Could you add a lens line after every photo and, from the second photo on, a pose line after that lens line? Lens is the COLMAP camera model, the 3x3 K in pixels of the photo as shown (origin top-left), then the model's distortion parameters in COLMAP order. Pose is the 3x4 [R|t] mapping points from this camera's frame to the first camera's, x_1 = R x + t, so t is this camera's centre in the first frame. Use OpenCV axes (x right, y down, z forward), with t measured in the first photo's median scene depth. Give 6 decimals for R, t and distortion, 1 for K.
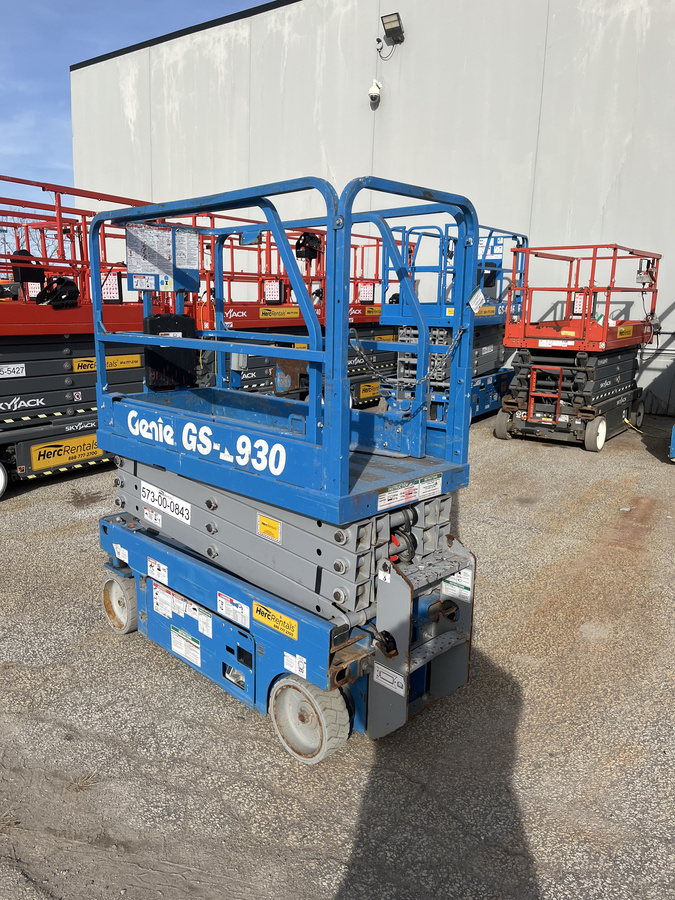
lens RADIAL K [[681.2, 0, 330.5], [0, 681.2, 439.6], [0, 0, 1]] dist [0.056933, -0.071002]
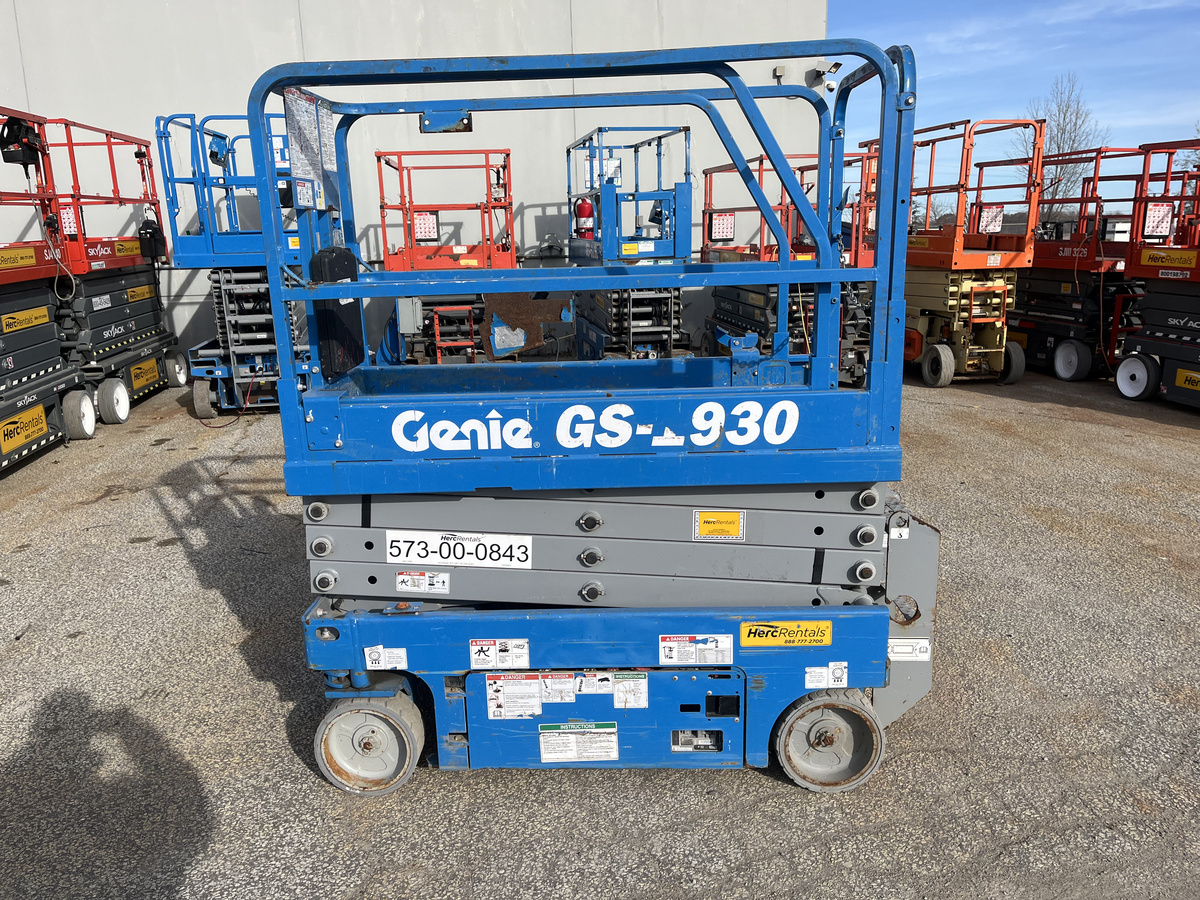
lens RADIAL K [[899.3, 0, 595.1], [0, 899.3, 456.8], [0, 0, 1]] dist [0.065940, -0.076939]
pose [[0.728443, -0.204436, 0.653893, -0.654145], [0.174872, 0.978308, 0.111053, -0.058955], [-0.662413, 0.033452, 0.748392, 0.295244]]
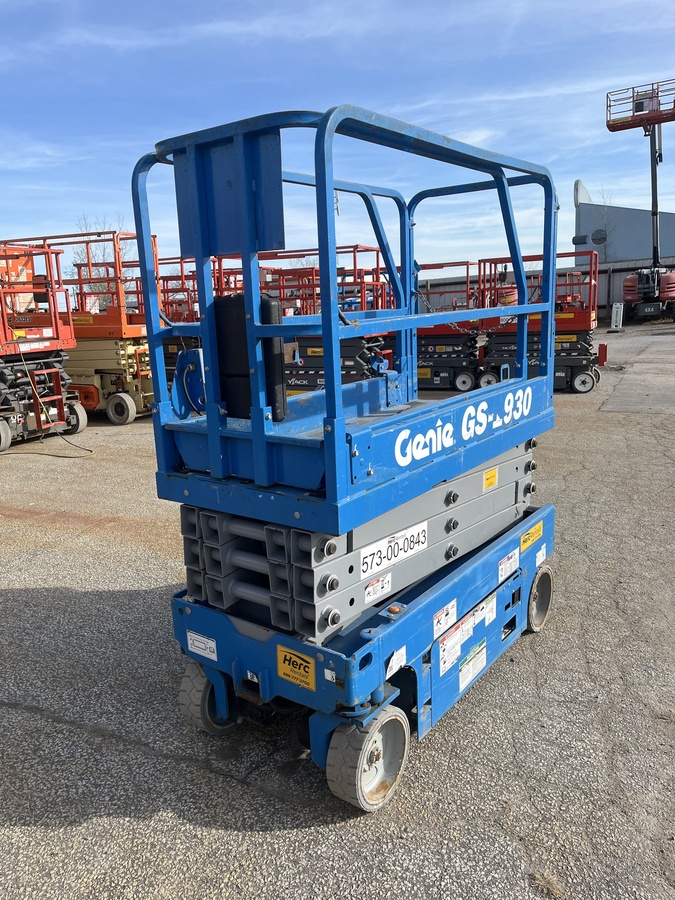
lens RADIAL K [[674.5, 0, 331.7], [0, 674.5, 448.0], [0, 0, 1]] dist [0.065940, -0.076939]
pose [[-0.131988, -0.229128, 0.964406, -0.874835], [0.231363, 0.938925, 0.254738, -0.200676], [-0.963873, 0.256750, -0.070915, 1.061690]]
